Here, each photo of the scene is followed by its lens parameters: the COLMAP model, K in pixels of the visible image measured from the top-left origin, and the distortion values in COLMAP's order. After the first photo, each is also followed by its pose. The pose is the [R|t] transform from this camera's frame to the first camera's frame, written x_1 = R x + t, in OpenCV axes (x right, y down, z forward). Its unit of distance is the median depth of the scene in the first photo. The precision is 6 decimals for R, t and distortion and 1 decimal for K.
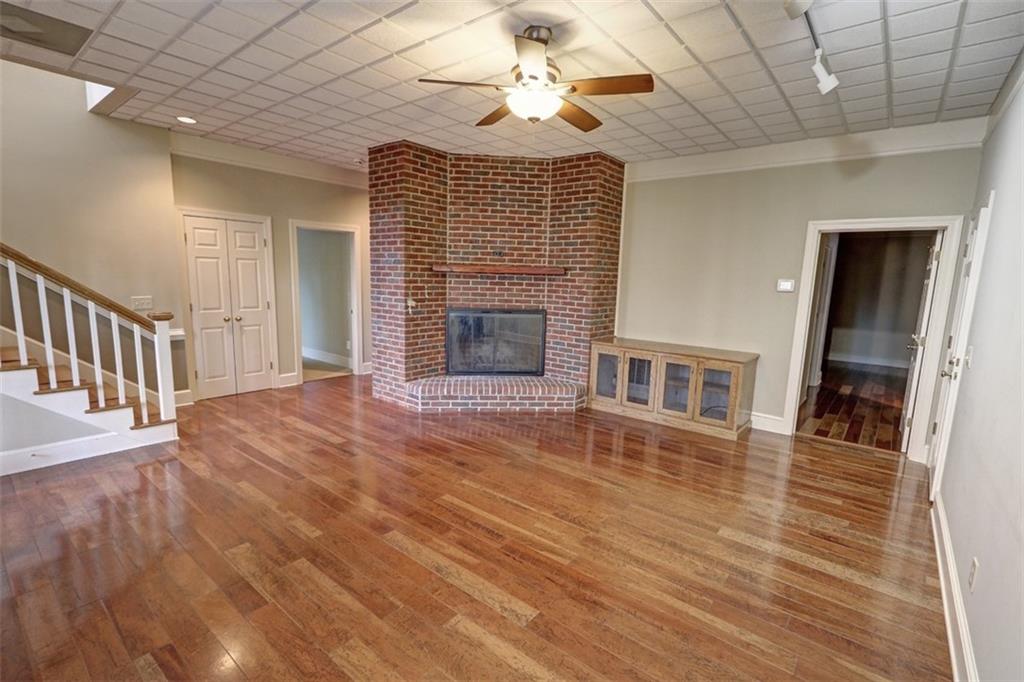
lens RADIAL K [[469.2, 0, 513.7], [0, 469.2, 343.2], [0, 0, 1]] dist [-0.006162, -0.001154]
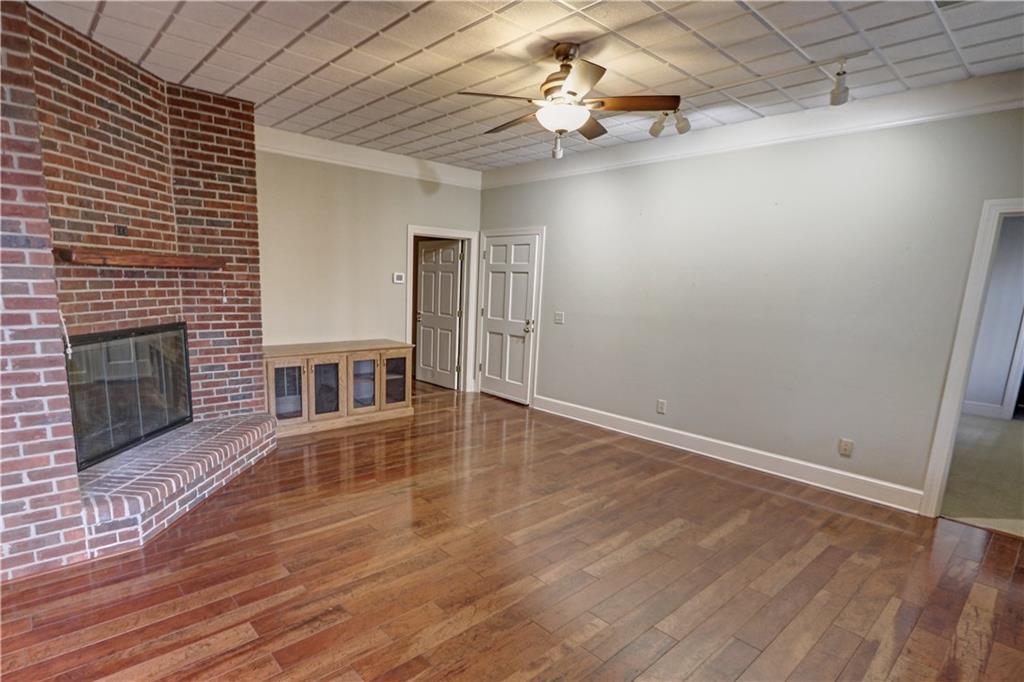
lens RADIAL K [[523.3, 0, 477.6], [0, 523.3, 373.6], [0, 0, 1]] dist [-0.000924, -0.000034]
pose [[0.173304, -0.200959, 0.964148, -0.604839], [0.113446, 0.976518, 0.183146, -0.091822], [-0.978313, 0.077638, 0.192033, 0.487437]]
